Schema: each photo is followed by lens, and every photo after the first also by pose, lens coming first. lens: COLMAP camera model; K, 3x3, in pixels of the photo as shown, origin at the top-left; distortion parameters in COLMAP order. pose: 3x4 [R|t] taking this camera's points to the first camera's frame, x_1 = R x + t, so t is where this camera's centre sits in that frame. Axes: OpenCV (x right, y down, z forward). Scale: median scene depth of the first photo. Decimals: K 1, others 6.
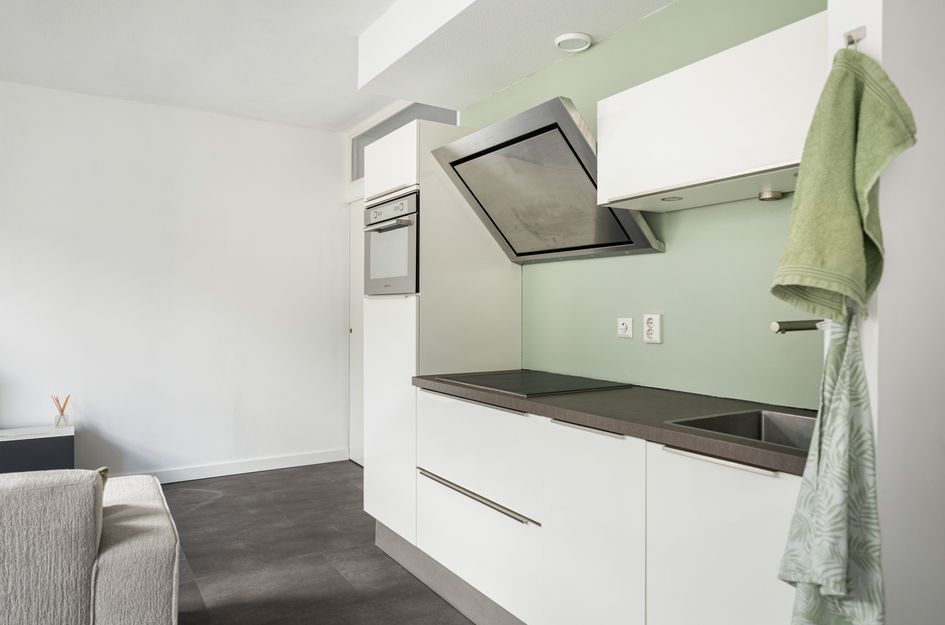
lens RADIAL K [[642.6, 0, 472.4], [0, 642.6, 314.6], [0, 0, 1]] dist [0.029926, 0.001896]
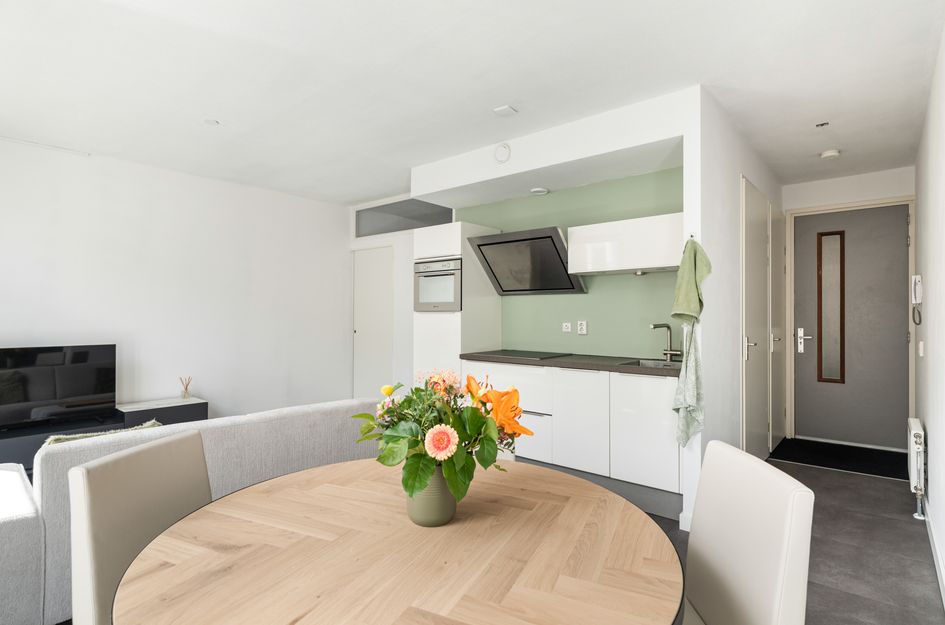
lens RADIAL K [[483.9, 0, 472.0], [0, 483.9, 311.2], [0, 0, 1]] dist [0.002326, 0.000147]
pose [[0.950253, -0.002792, 0.311466, -0.566350], [0.006835, 0.999906, -0.011889, -0.017084], [-0.311403, 0.013427, 0.950183, -0.436219]]
